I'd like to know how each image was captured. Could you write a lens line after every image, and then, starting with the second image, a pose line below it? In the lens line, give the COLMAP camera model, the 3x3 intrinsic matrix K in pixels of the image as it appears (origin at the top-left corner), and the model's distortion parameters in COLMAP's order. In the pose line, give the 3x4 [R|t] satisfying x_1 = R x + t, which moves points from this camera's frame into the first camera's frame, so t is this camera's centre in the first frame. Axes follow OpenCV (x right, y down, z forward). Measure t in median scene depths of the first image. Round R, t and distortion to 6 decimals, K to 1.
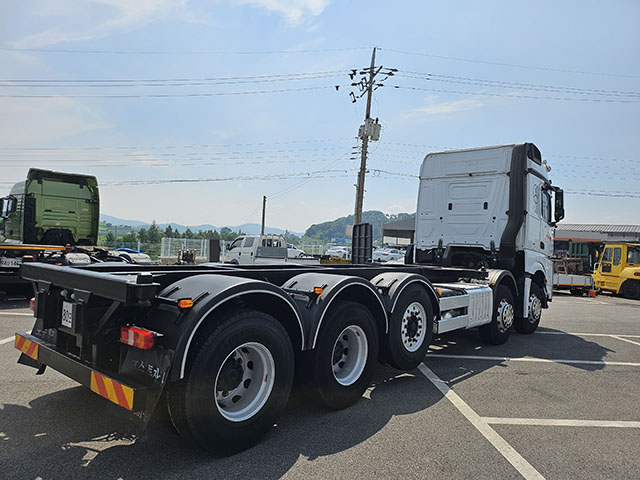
lens RADIAL K [[450.9, 0, 324.0], [0, 450.9, 238.3], [0, 0, 1]] dist [0.029017, -0.013627]
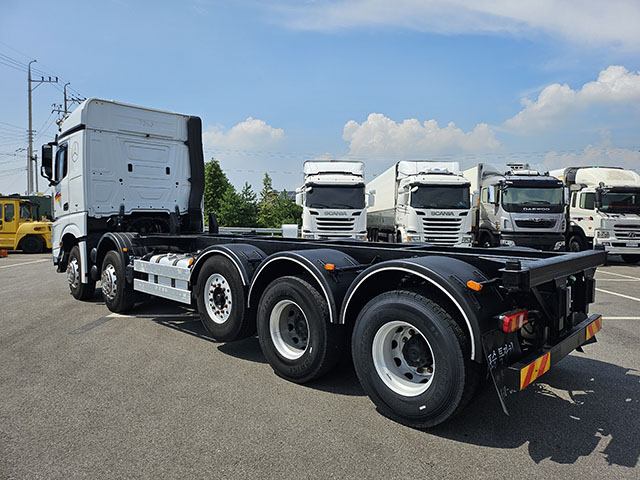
lens RADIAL K [[450.9, 0, 323.8], [0, 450.9, 240.1], [0, 0, 1]] dist [0.029017, -0.013627]
pose [[0.048774, -0.101953, 0.993593, -0.614540], [-0.015816, 0.994573, 0.102830, -0.026250], [-0.998685, -0.020730, 0.046897, 0.574006]]
